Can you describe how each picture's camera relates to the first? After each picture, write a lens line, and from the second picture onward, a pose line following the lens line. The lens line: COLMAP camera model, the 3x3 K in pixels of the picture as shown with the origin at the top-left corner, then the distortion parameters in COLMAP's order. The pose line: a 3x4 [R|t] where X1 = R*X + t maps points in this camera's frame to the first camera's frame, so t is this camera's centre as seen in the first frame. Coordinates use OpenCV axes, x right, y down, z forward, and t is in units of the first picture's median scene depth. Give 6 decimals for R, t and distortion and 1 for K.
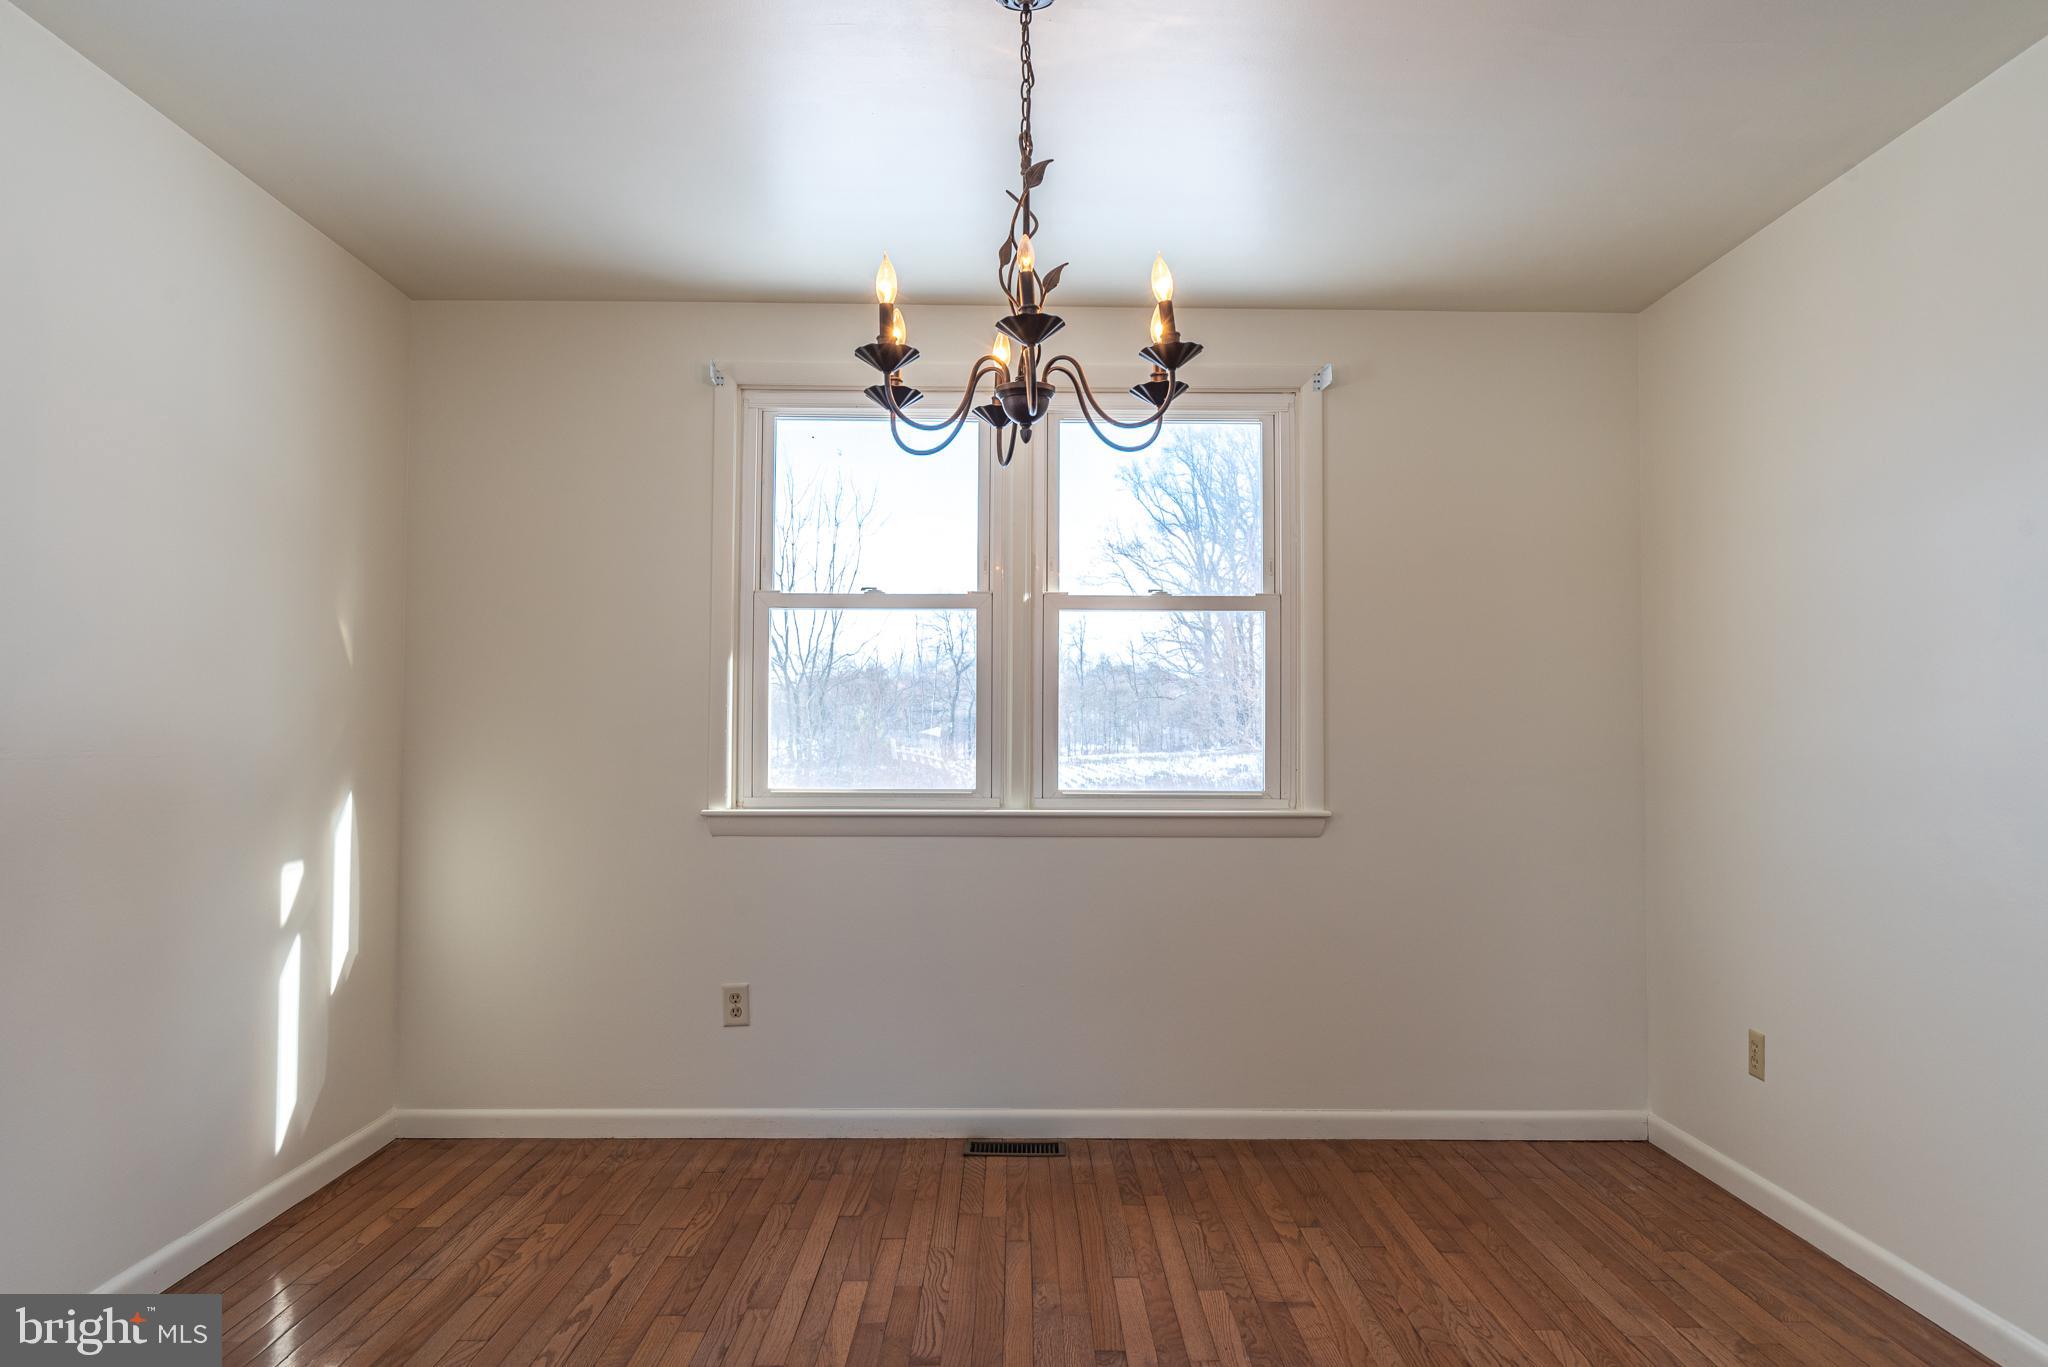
lens RADIAL K [[1393.2, 0, 1019.6], [0, 1393.2, 674.2], [0, 0, 1]] dist [-0.013462, 0.001475]
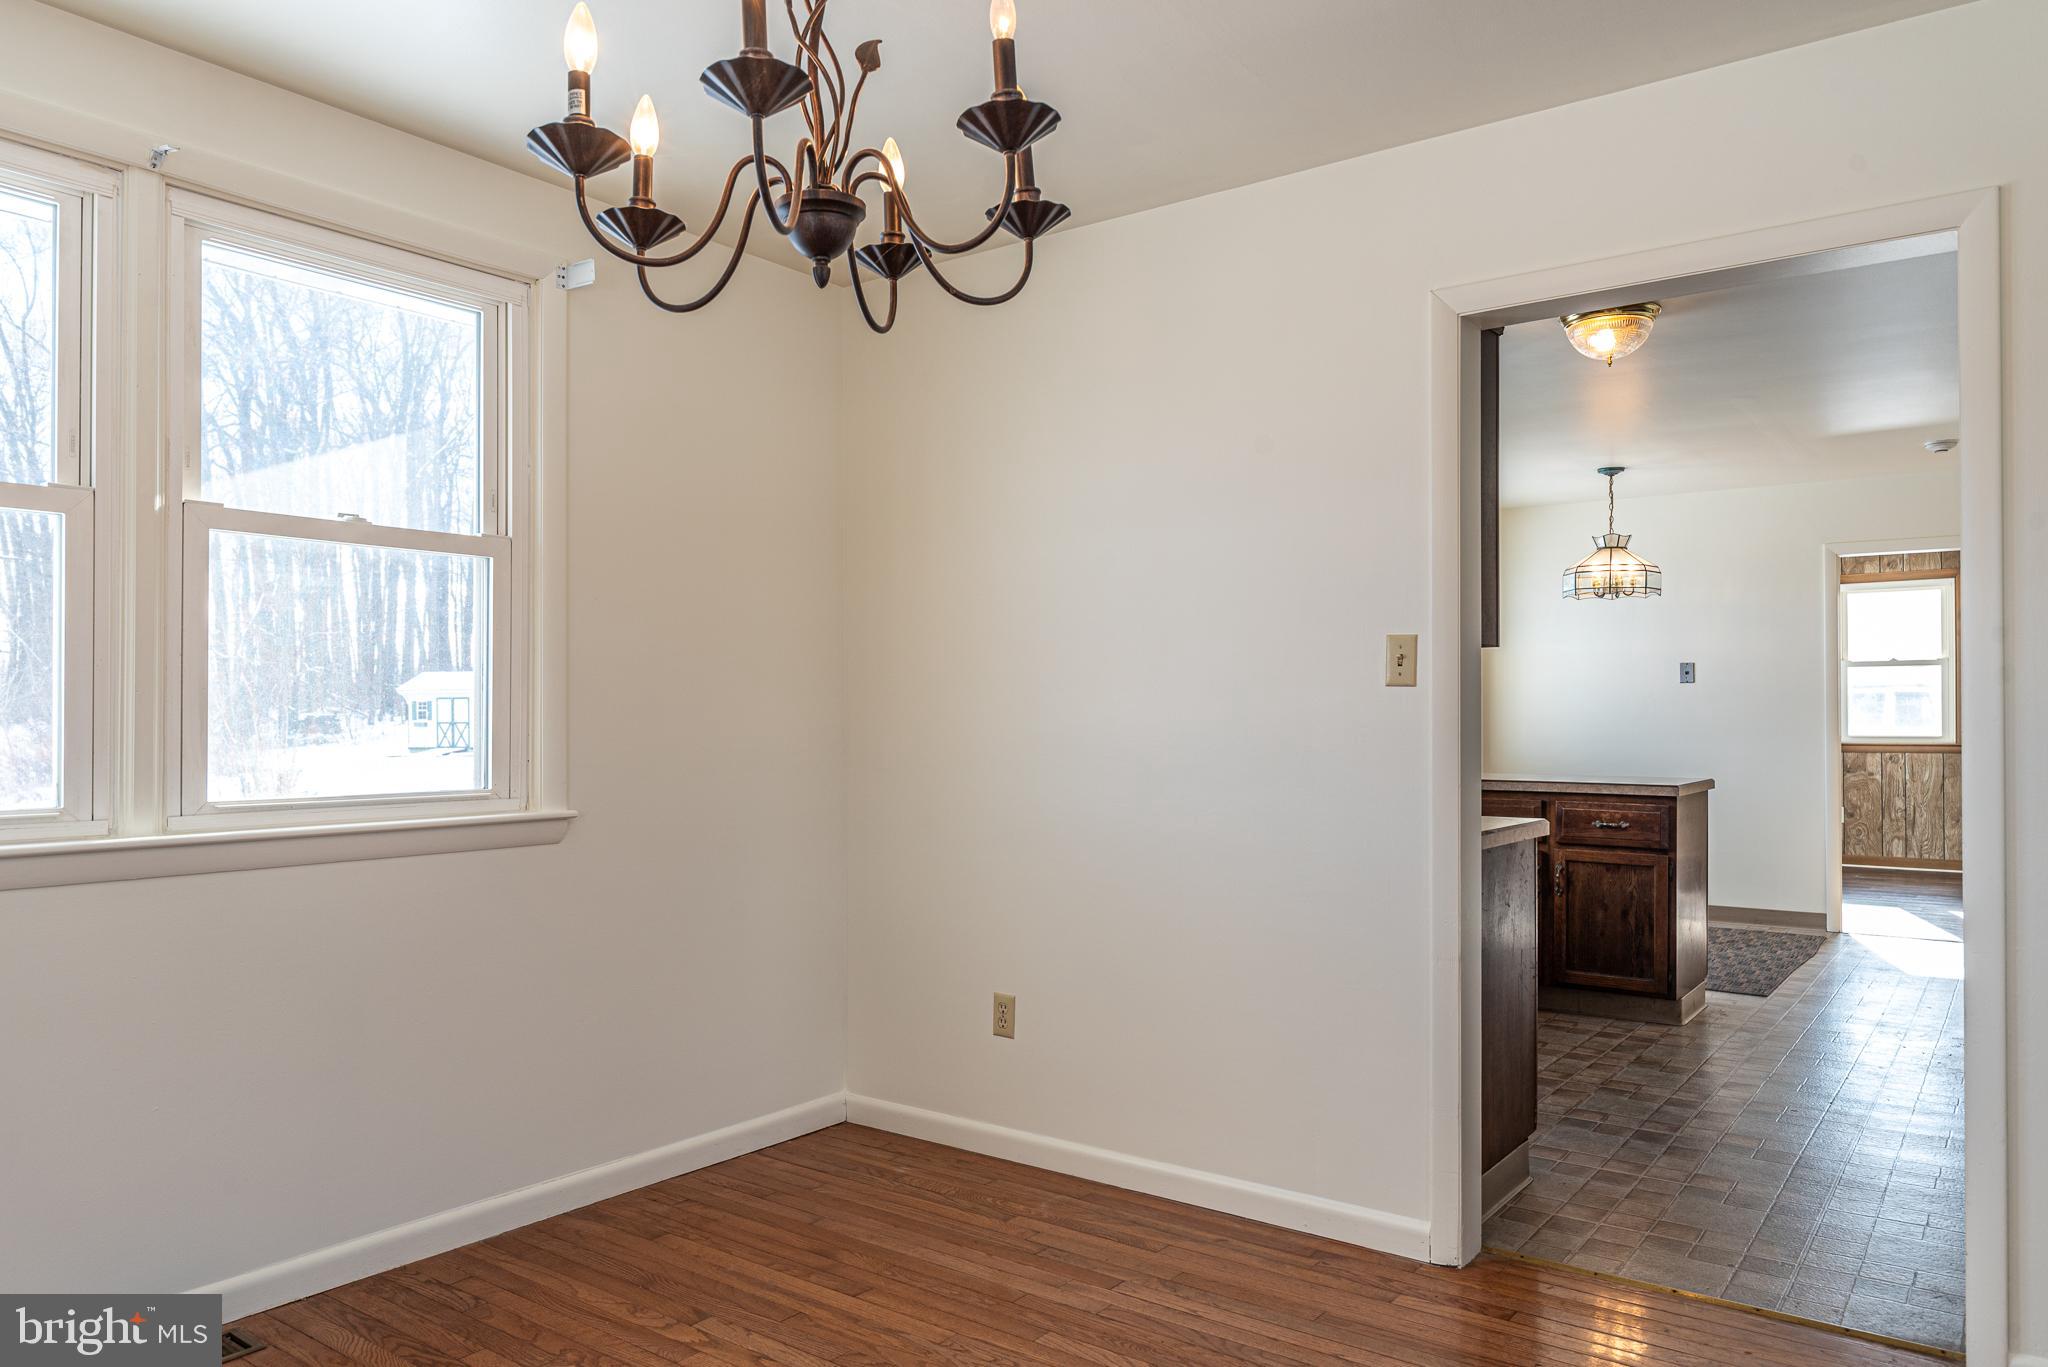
lens RADIAL K [[1393.2, 0, 1018.2], [0, 1393.2, 692.2], [0, 0, 1]] dist [-0.013462, 0.001475]
pose [[0.593676, 0.009787, 0.804645, -0.312784], [-0.034449, 0.999318, 0.013262, 0.010656], [-0.803967, -0.035593, 0.593608, 0.348459]]
